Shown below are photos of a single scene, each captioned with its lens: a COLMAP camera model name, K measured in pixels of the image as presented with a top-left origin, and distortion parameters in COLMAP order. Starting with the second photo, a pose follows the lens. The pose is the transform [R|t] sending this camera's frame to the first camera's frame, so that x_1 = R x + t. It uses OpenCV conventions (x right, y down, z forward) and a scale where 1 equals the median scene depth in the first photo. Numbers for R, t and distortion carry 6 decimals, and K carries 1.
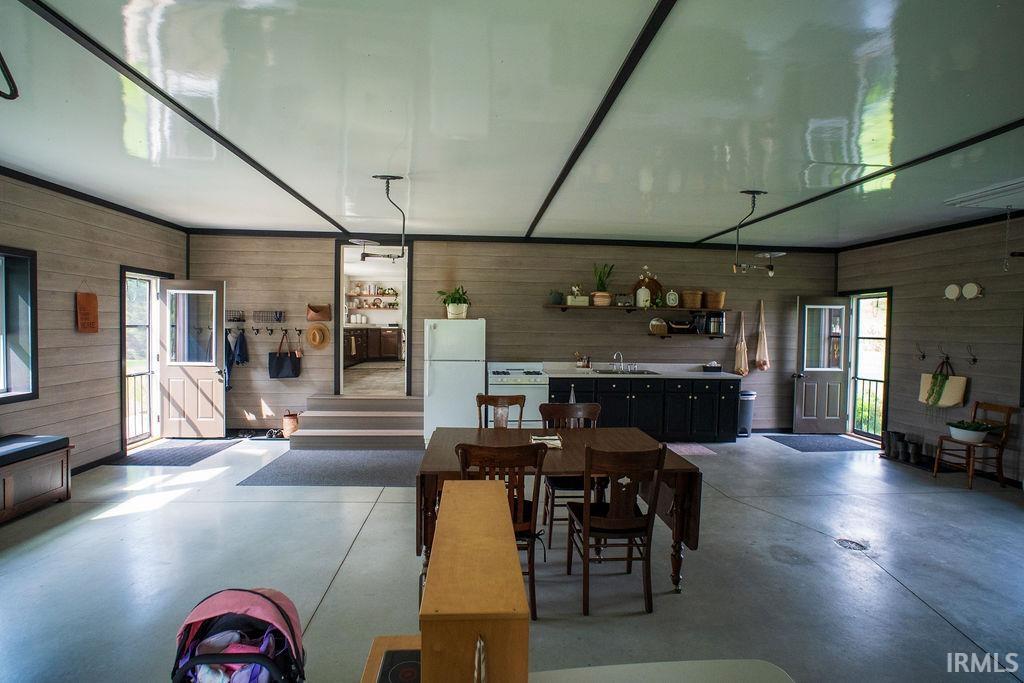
lens RADIAL K [[493.1, 0, 512.0], [0, 493.1, 341.5], [0, 0, 1]] dist [-0.071028, 0.028811]
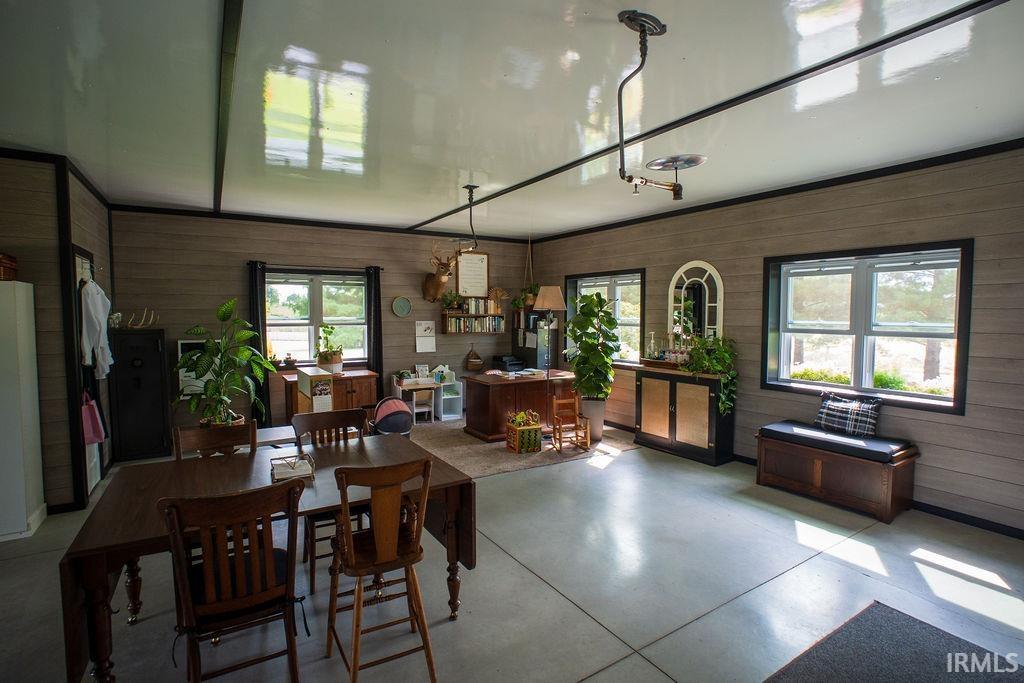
lens RADIAL K [[493.1, 0, 512.0], [0, 493.1, 341.5], [0, 0, 1]] dist [-0.071028, 0.028811]
pose [[-0.882719, 0.008079, -0.469831, 0.059600], [-0.032347, 0.996436, 0.077907, -0.031587], [0.468786, 0.083967, -0.879312, 0.848996]]
